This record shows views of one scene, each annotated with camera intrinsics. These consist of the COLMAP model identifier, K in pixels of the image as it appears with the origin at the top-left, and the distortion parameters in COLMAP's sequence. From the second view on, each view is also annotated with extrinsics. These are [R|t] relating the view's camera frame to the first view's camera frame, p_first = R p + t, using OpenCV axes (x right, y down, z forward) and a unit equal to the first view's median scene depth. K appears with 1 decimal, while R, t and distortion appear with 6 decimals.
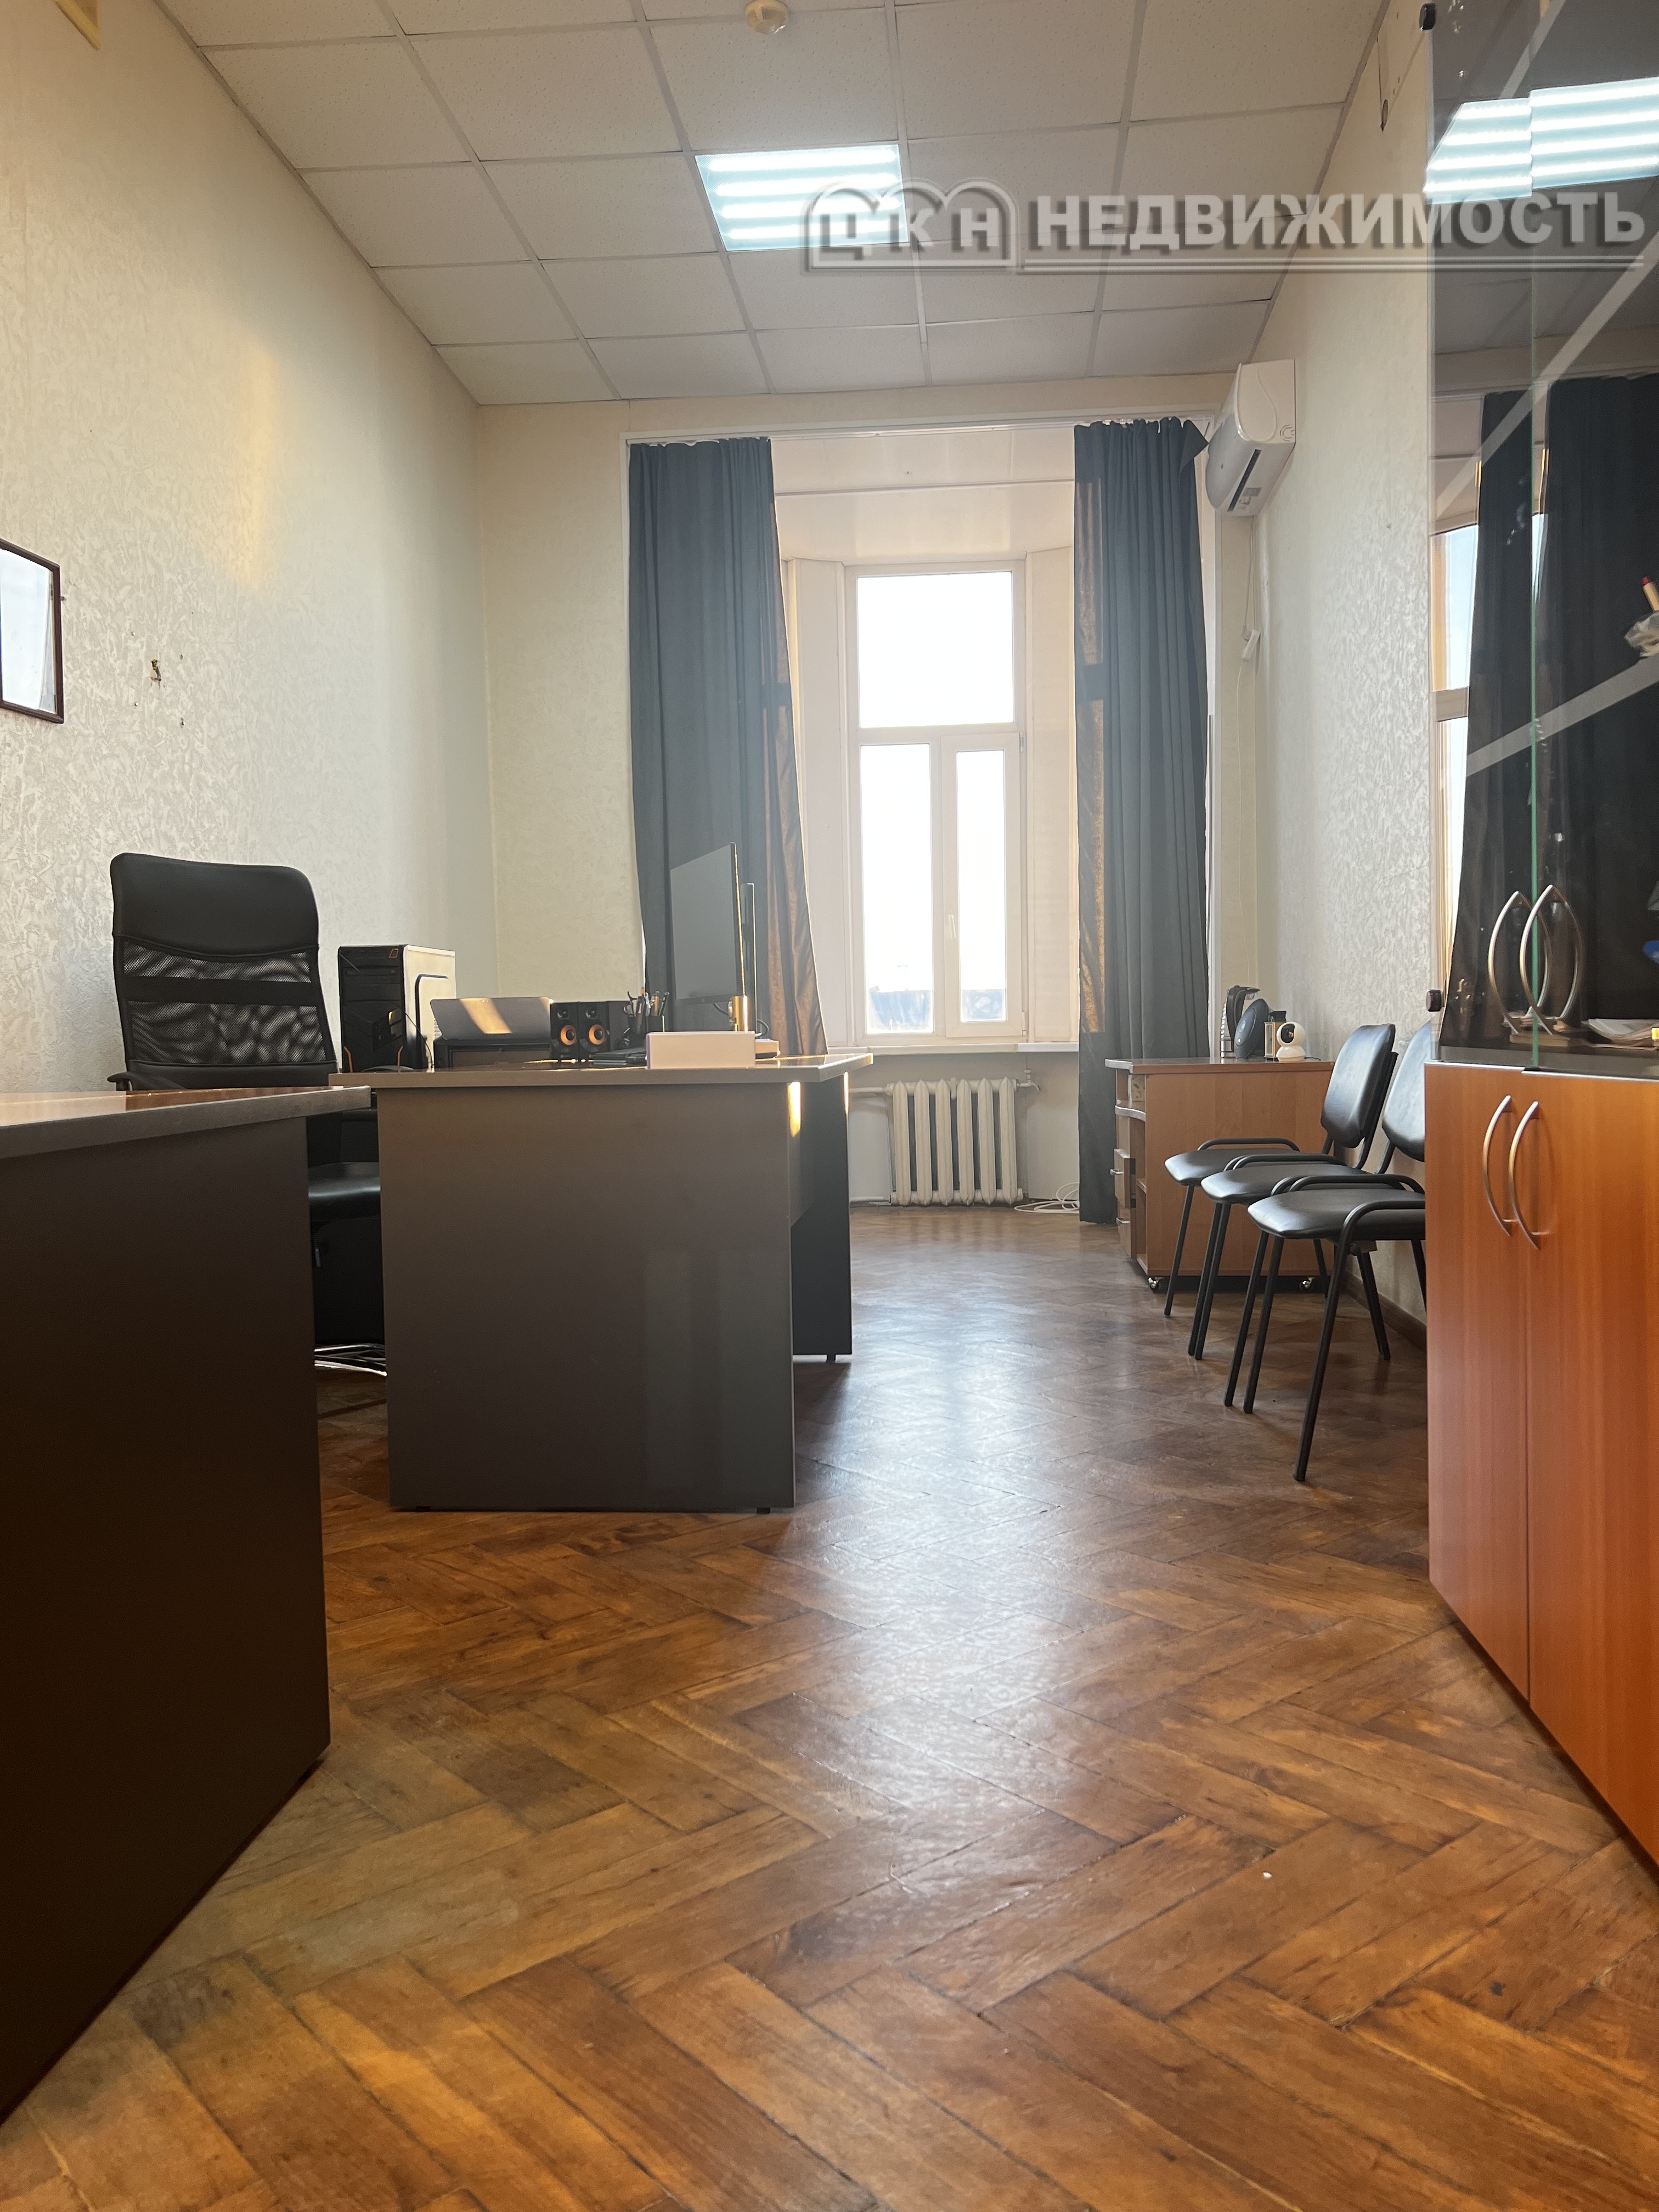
lens RADIAL K [[1637.9, 0, 827.9], [0, 1637.9, 1127.1], [0, 0, 1]] dist [0.044964, -0.051975]
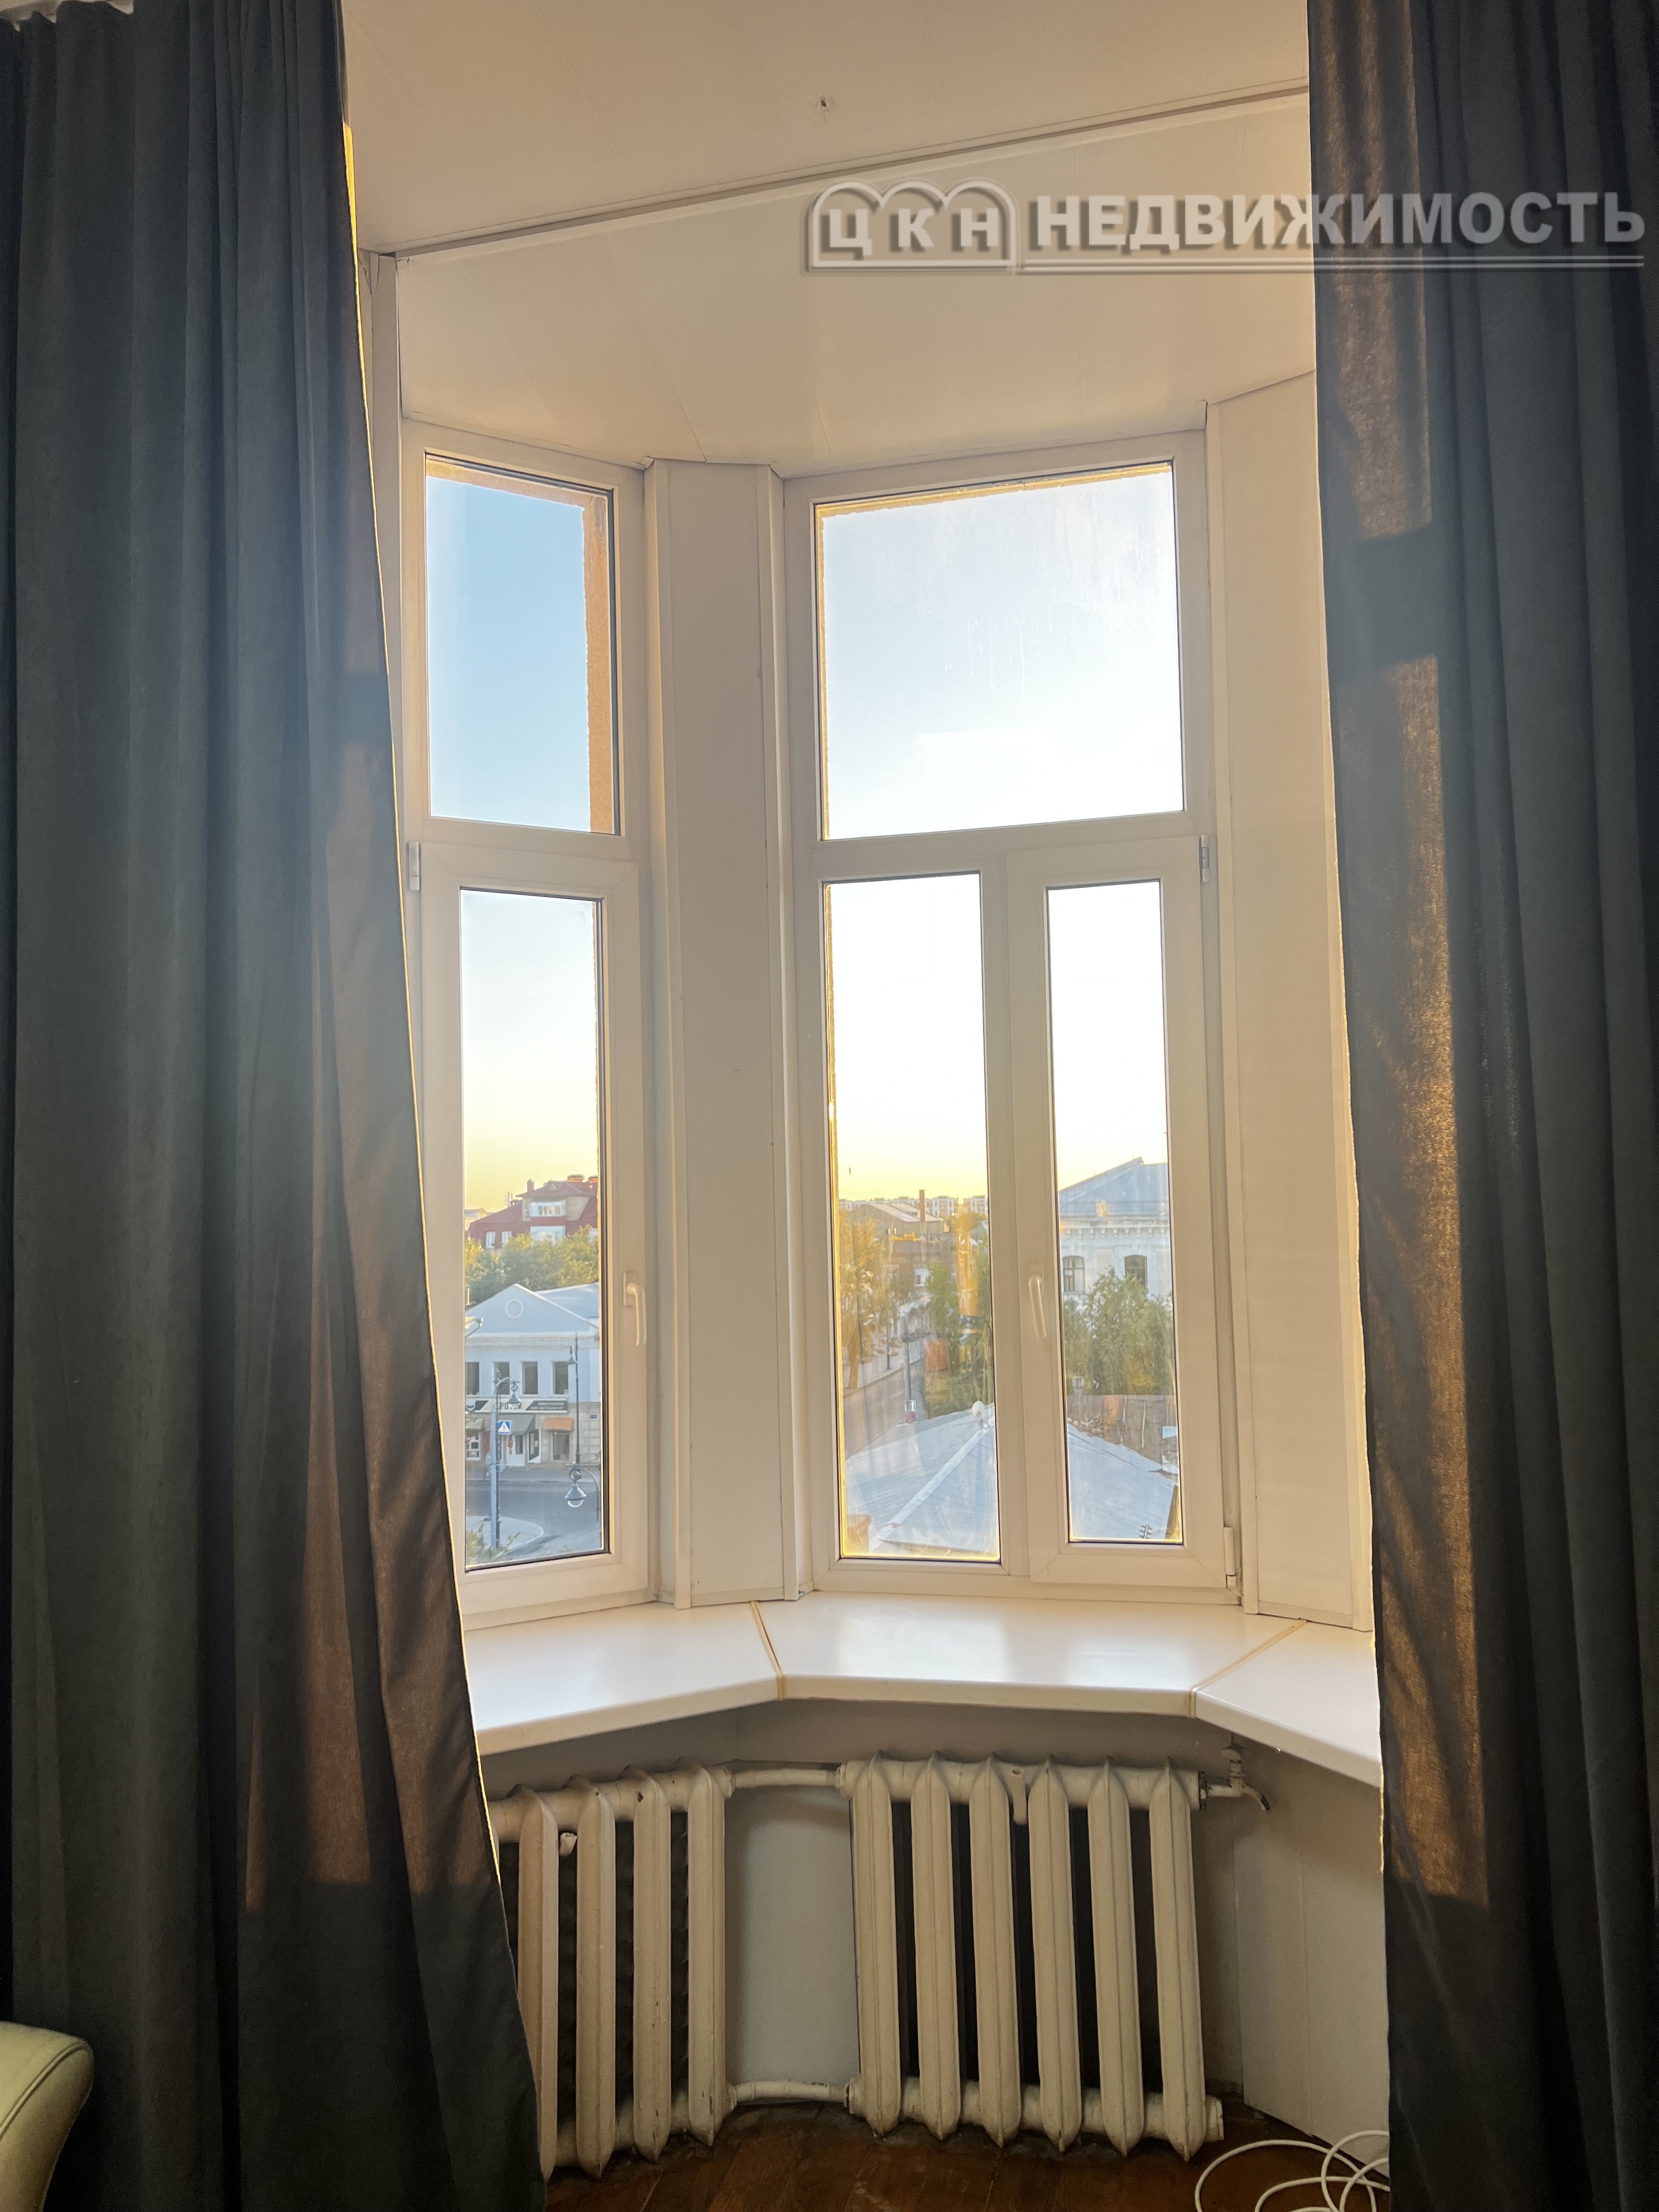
lens RADIAL K [[1637.9, 0, 827.9], [0, 1637.9, 1127.1], [0, 0, 1]] dist [0.044964, -0.051975]
pose [[0.986708, -0.011426, -0.162099, 0.095253], [-0.005193, 0.994799, -0.101729, -0.132073], [0.162418, 0.101218, 0.981517, 0.617741]]
